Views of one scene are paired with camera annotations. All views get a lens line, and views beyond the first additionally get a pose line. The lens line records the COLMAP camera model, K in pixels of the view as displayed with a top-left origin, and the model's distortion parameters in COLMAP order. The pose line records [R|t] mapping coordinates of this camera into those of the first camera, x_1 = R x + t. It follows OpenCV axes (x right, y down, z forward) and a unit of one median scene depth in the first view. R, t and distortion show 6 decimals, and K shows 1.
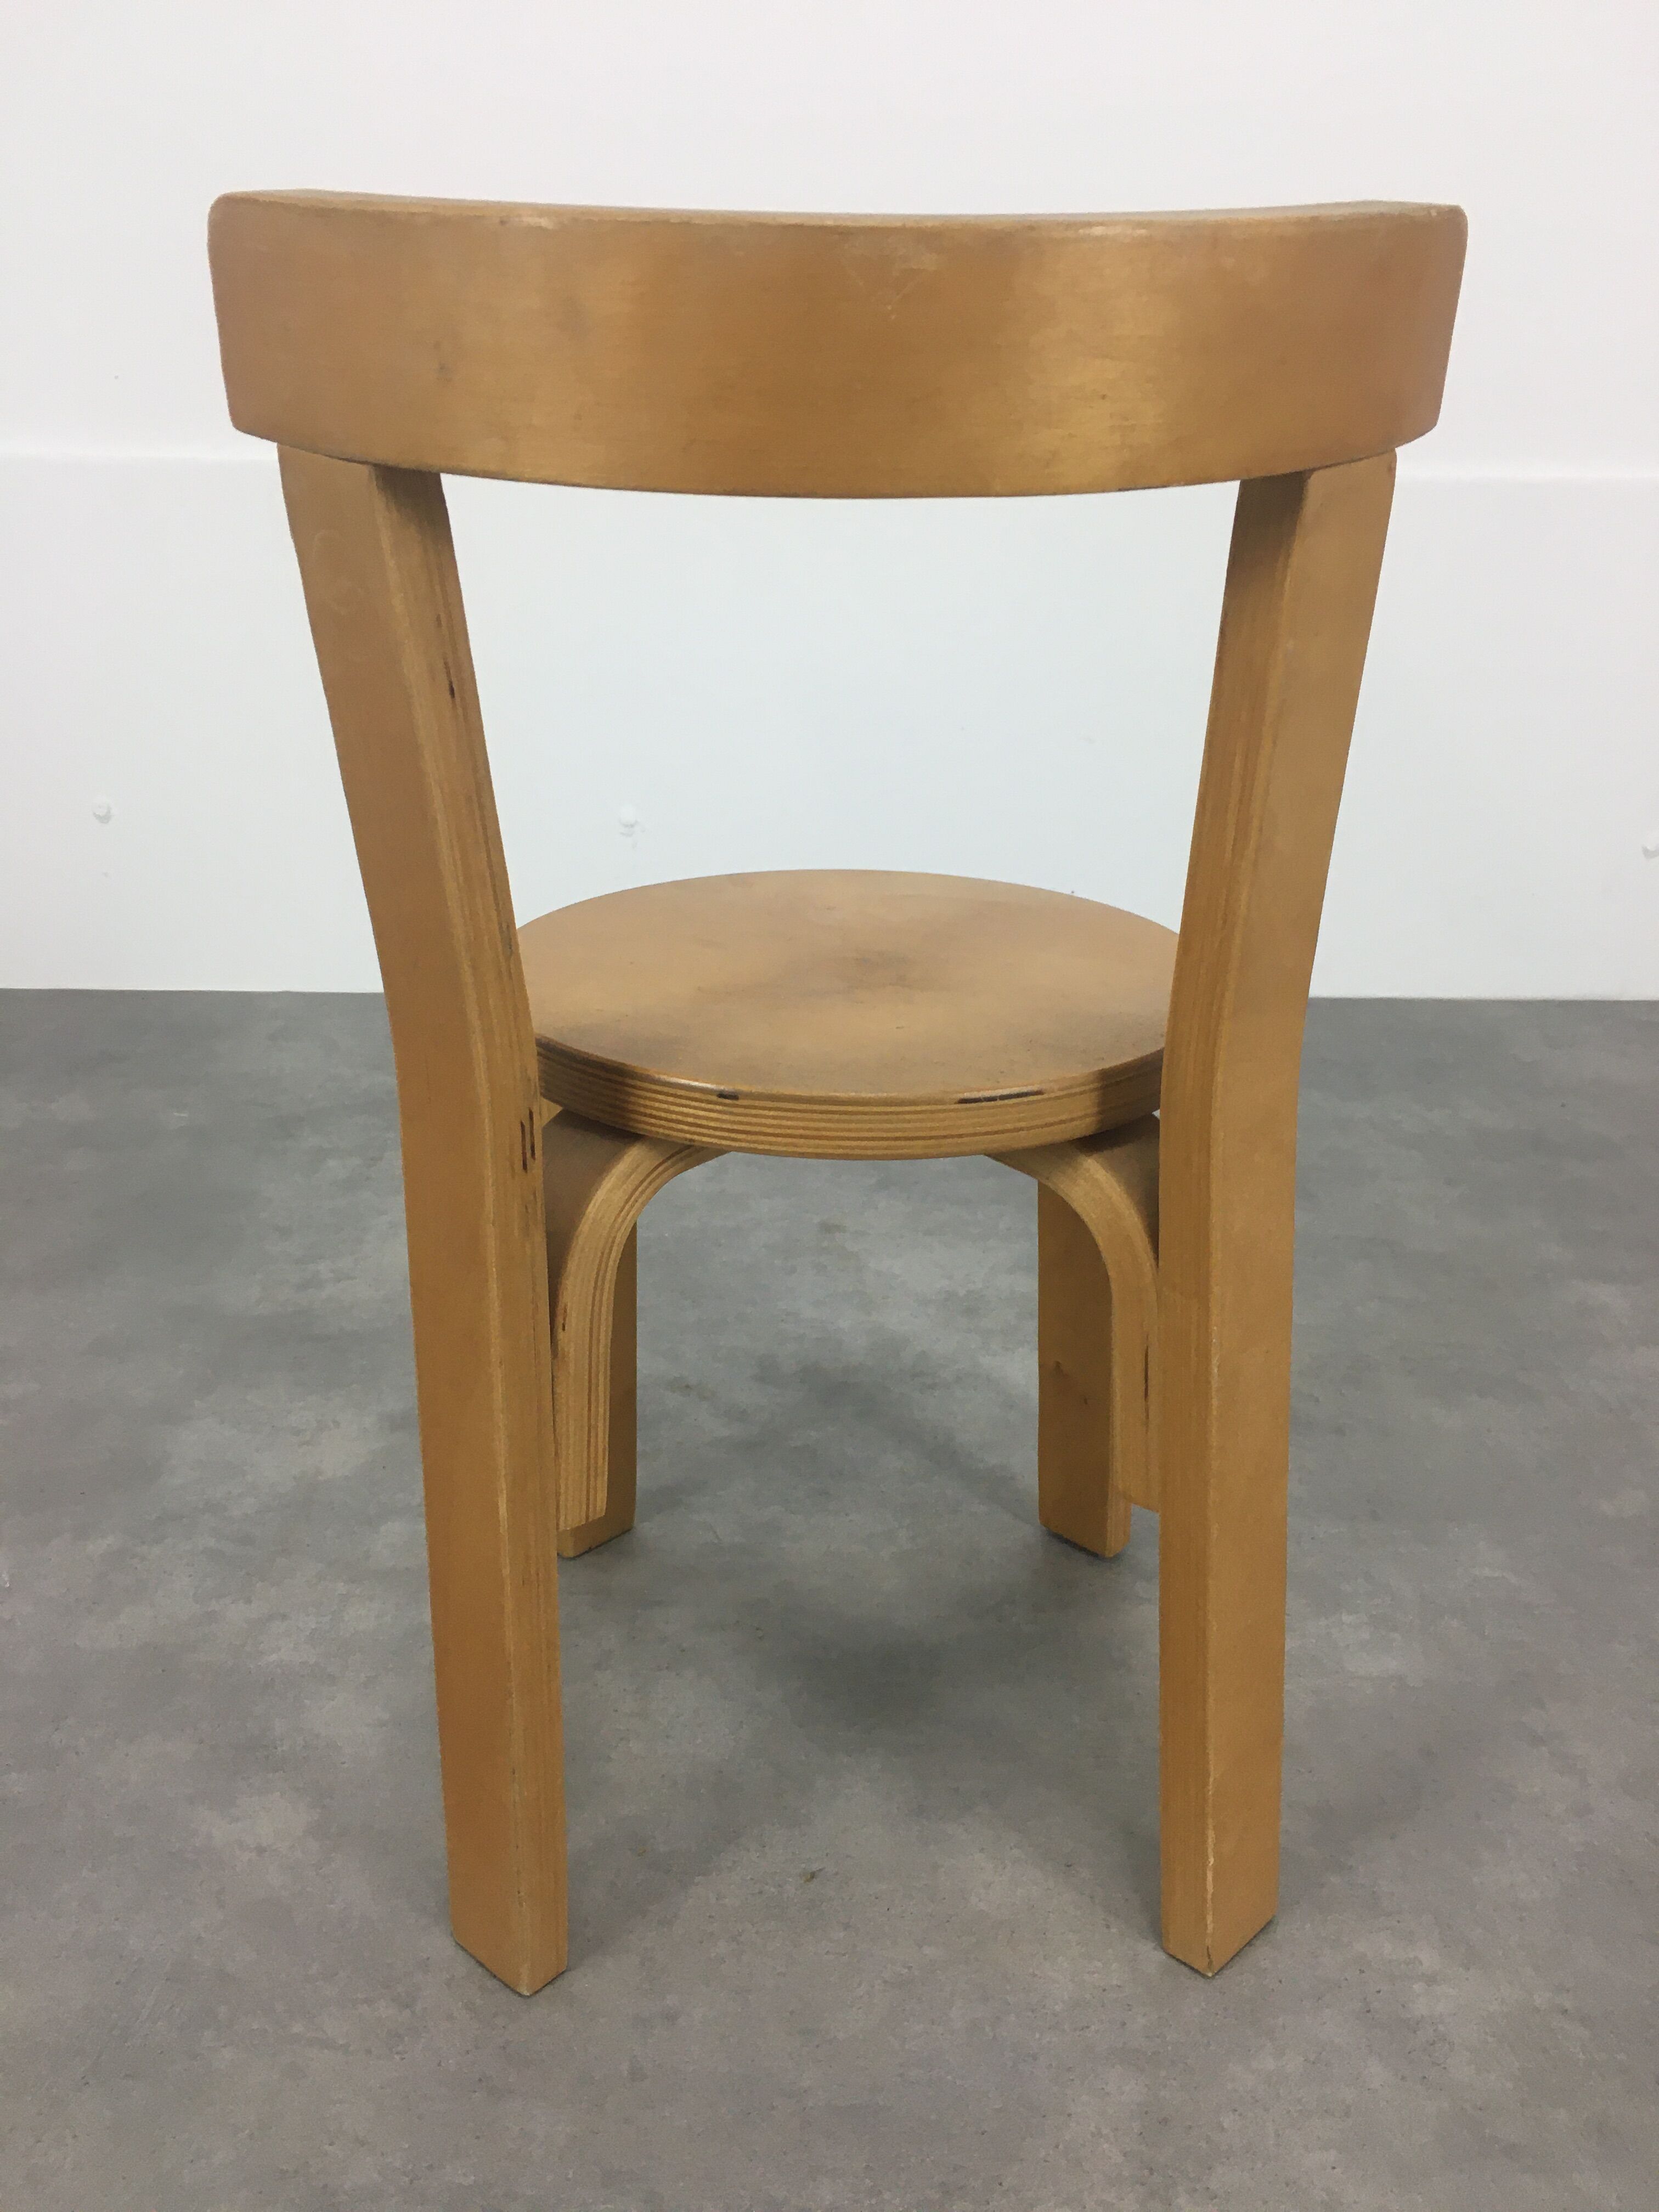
lens RADIAL K [[1912.3, 0, 825.1], [0, 1912.3, 1100.1], [0, 0, 1]] dist [0.063564, -0.118689]
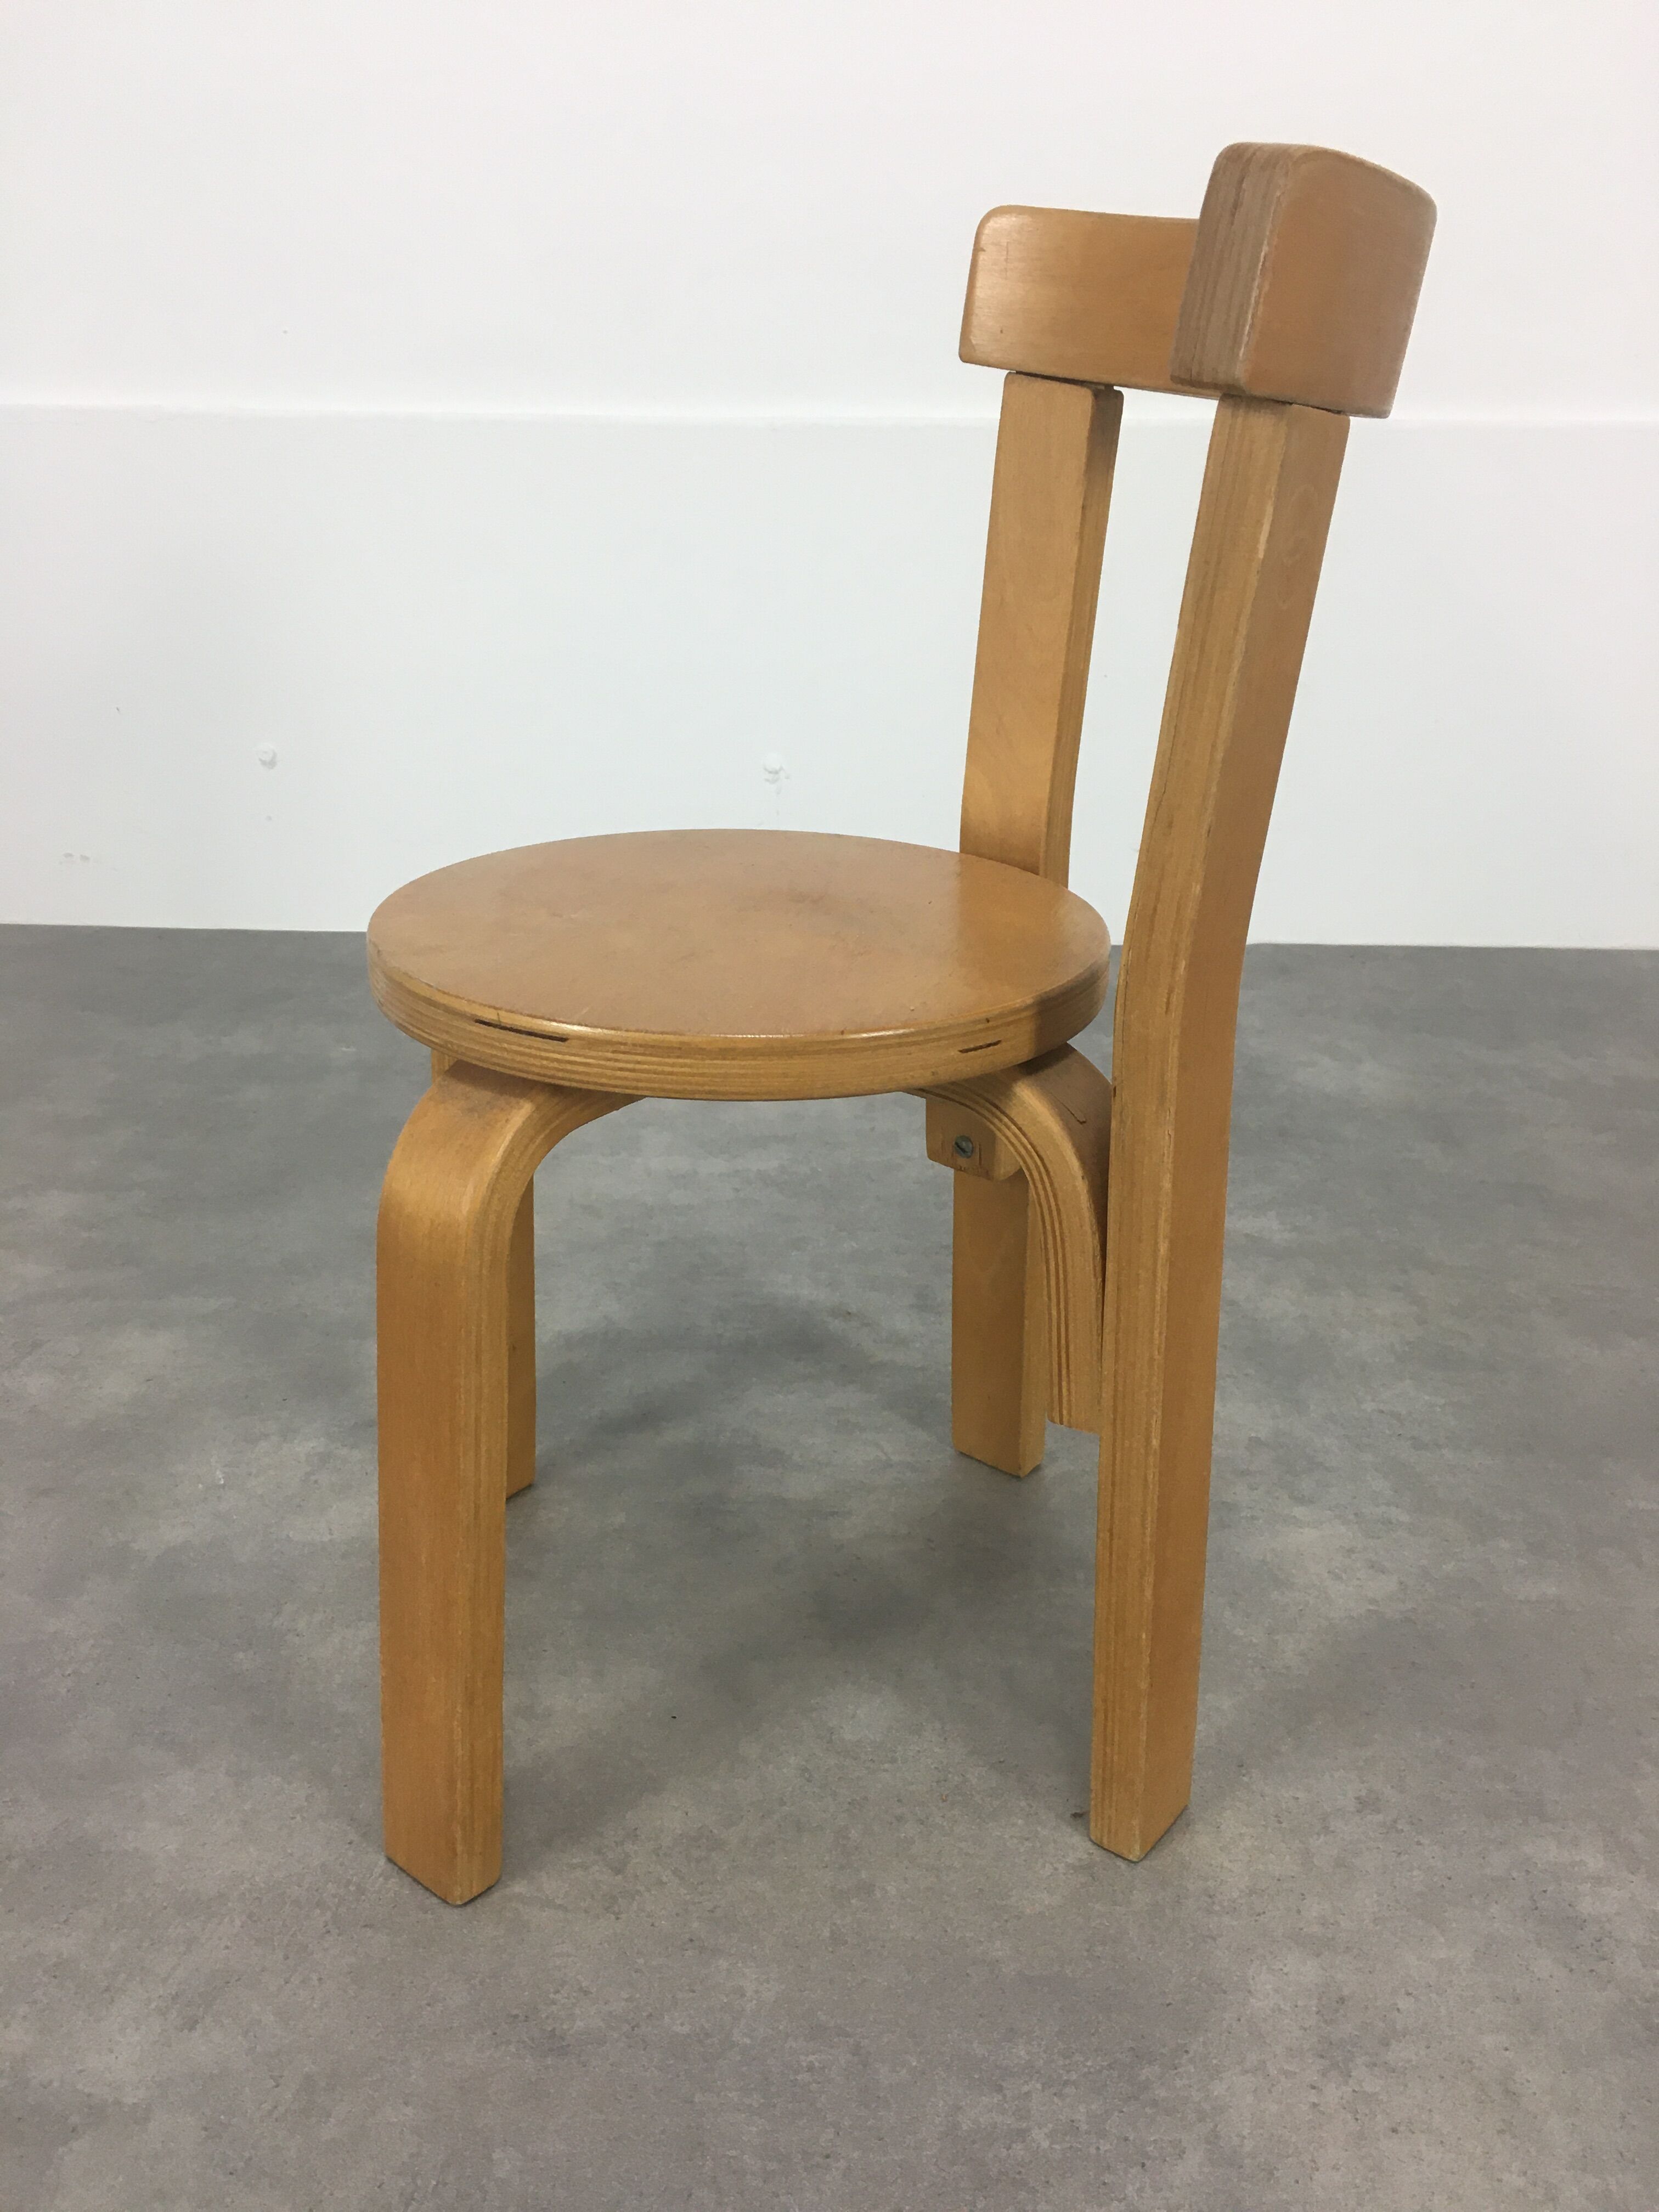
lens RADIAL K [[1912.3, 0, 821.7], [0, 1912.3, 1096.1], [0, 0, 1]] dist [0.063564, -0.118689]
pose [[0.998483, 0.011939, -0.053756, -0.039311], [-0.010743, 0.999690, 0.022478, 0.011284], [0.054007, -0.021866, 0.998301, -0.037552]]
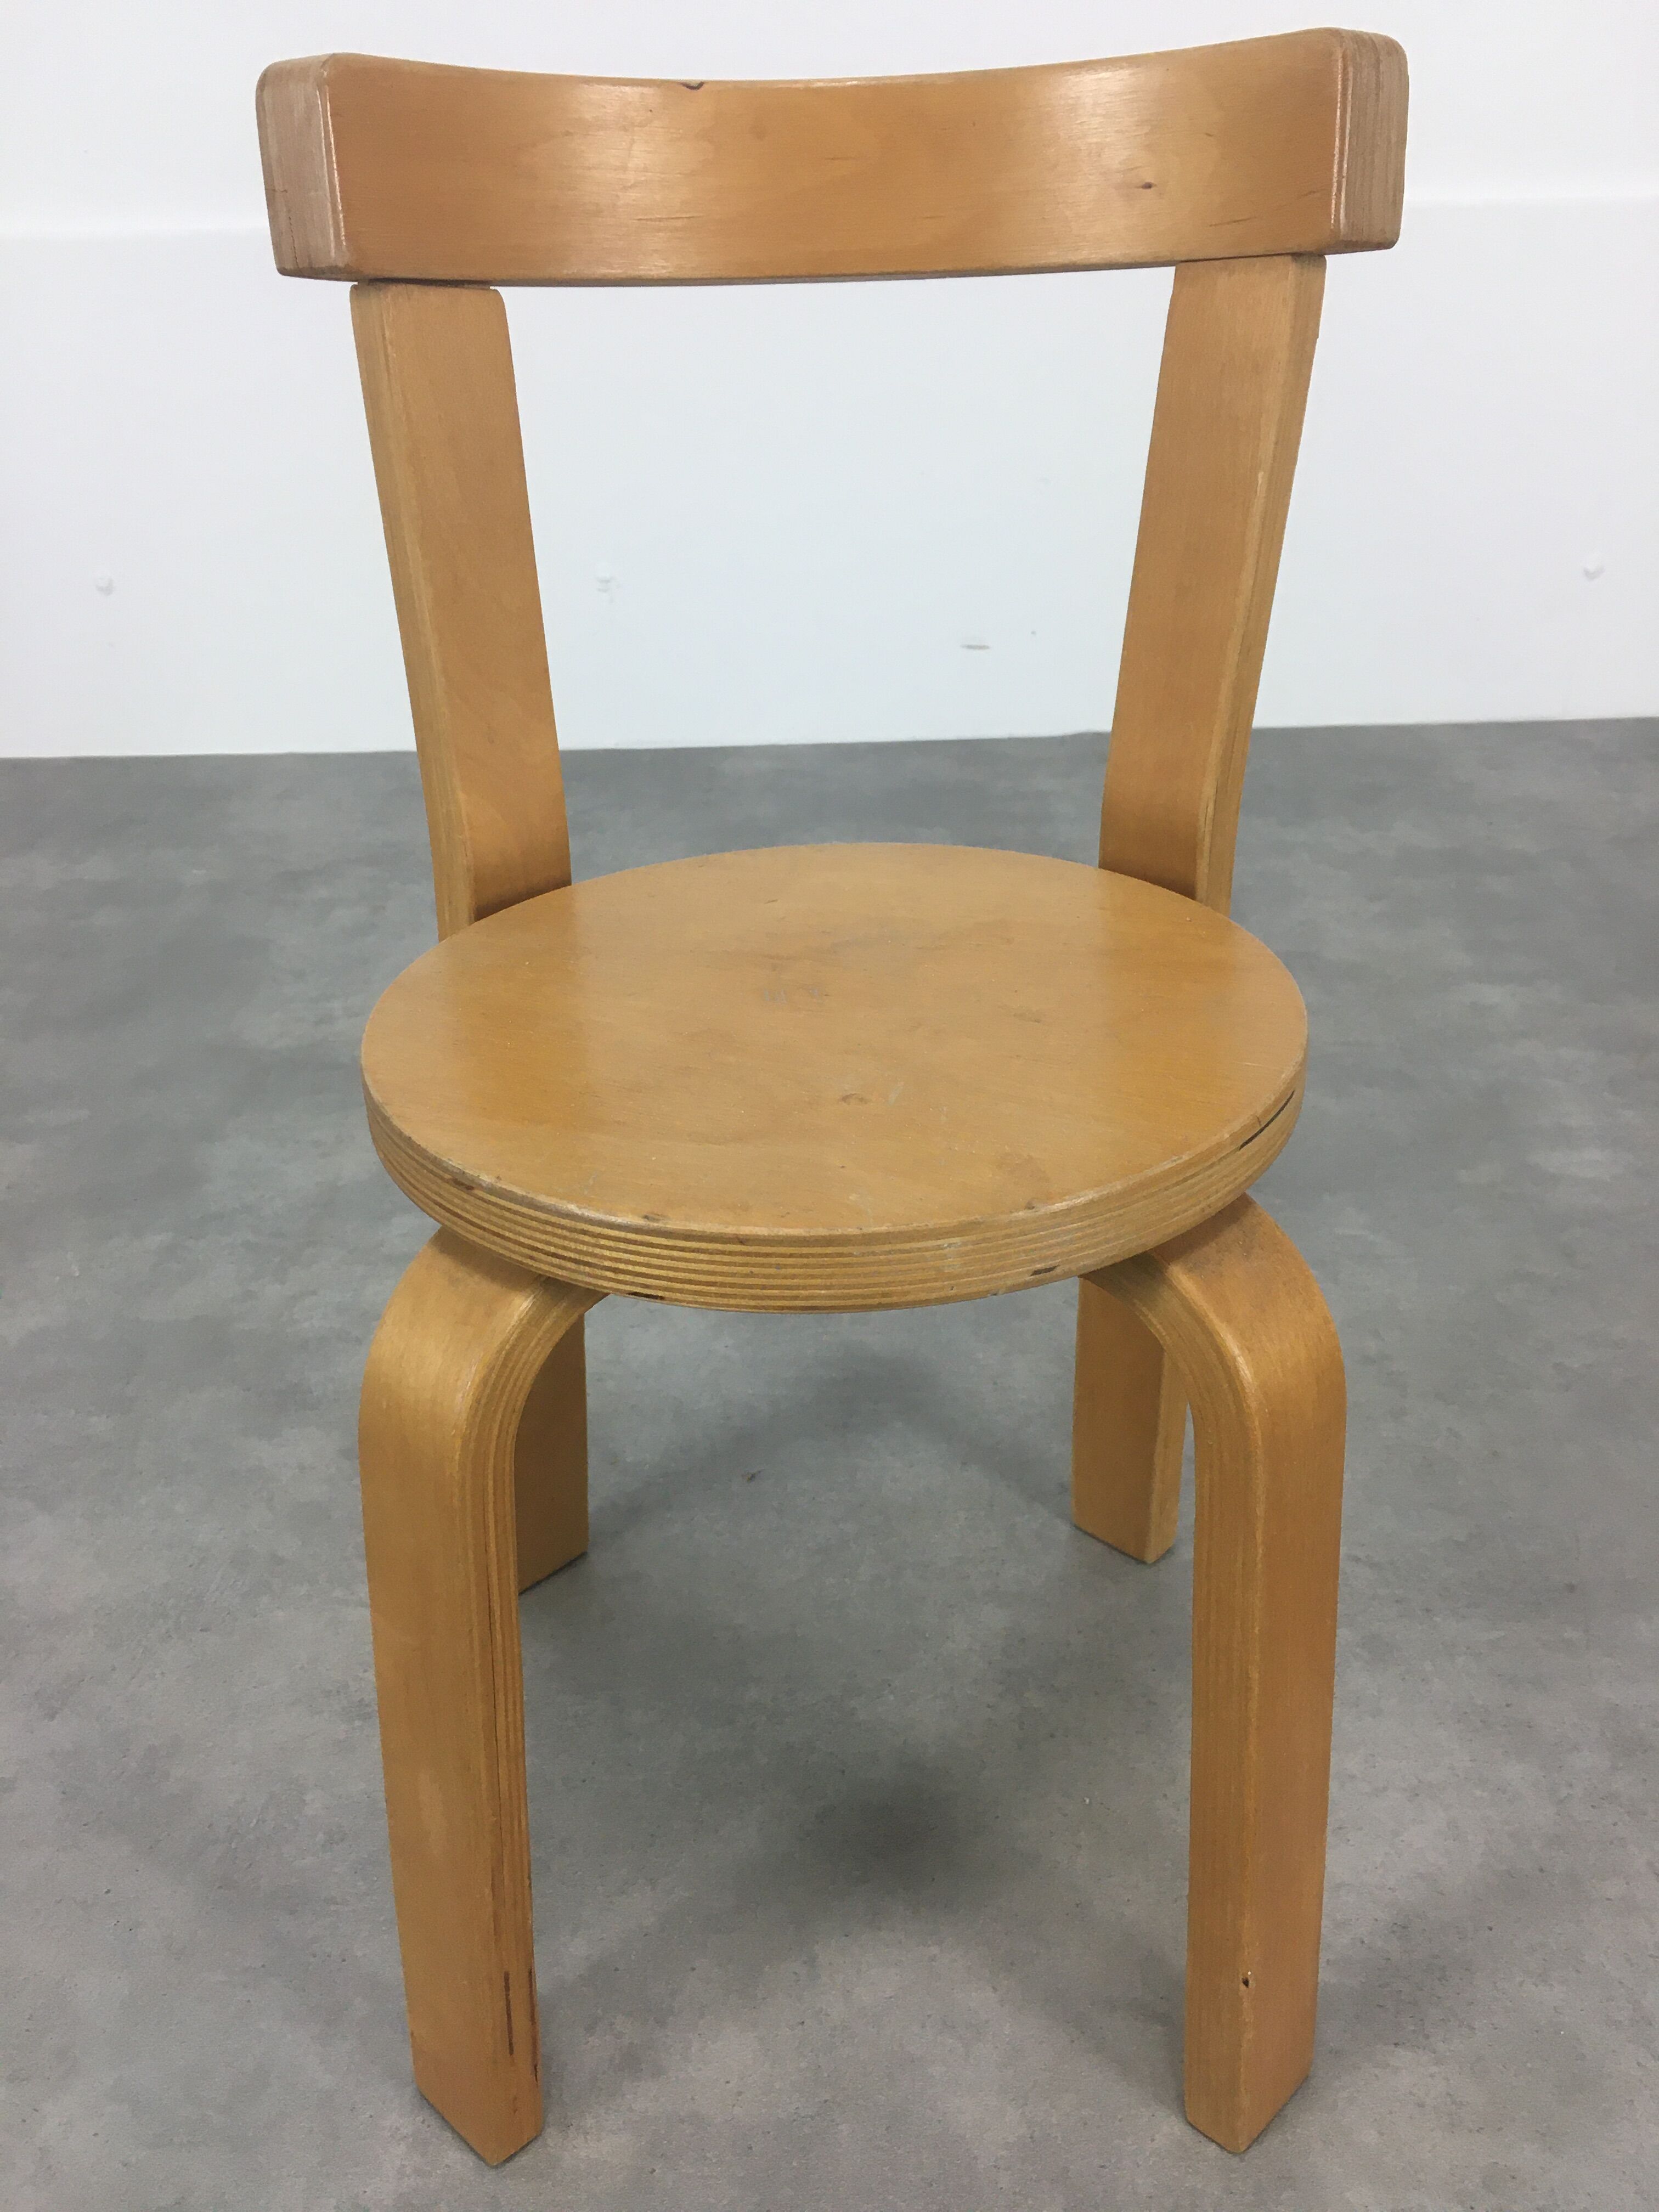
lens RADIAL K [[1912.3, 0, 822.3], [0, 1912.3, 1109.0], [0, 0, 1]] dist [0.063564, -0.118689]
pose [[0.999400, -0.028132, -0.020203, 0.055783], [0.030591, 0.990504, 0.134040, 0.009020], [0.016240, -0.134578, 0.990770, -0.139926]]
